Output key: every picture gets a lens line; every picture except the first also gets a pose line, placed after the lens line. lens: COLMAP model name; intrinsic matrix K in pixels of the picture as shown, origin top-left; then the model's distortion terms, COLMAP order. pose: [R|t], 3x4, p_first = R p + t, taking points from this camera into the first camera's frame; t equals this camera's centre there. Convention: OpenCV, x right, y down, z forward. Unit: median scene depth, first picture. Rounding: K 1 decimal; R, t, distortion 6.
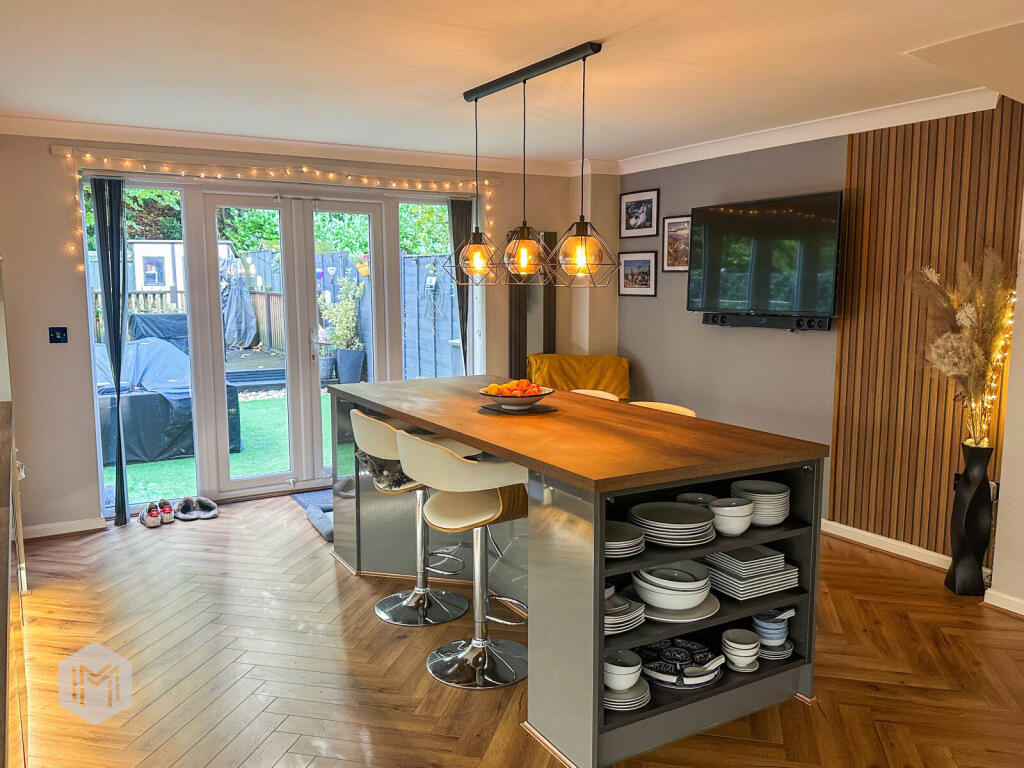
lens RADIAL K [[816.4, 0, 499.1], [0, 816.4, 386.4], [0, 0, 1]] dist [0.009775, -0.001836]
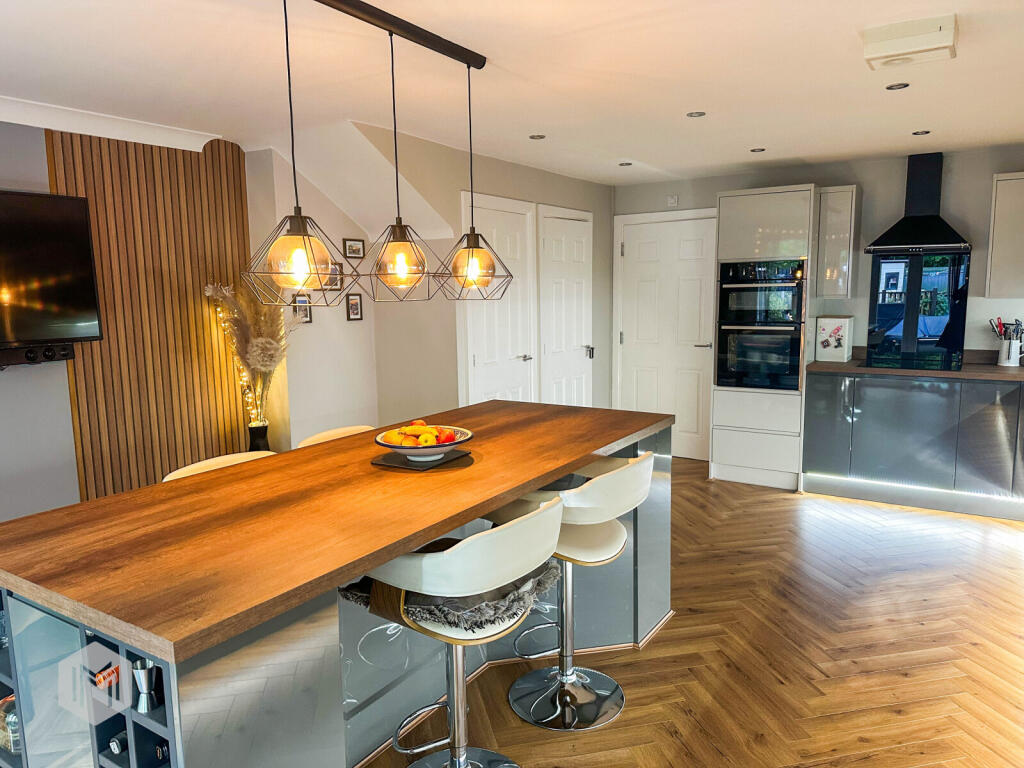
lens RADIAL K [[745.2, 0, 512.0], [0, 745.2, 384.0], [0, 0, 1]] dist [0.099164, -0.153050]
pose [[-0.461244, -0.103455, 0.881221, -0.590832], [0.136859, 0.972998, 0.185864, -0.147733], [-0.876655, 0.206332, -0.434631, 1.110844]]
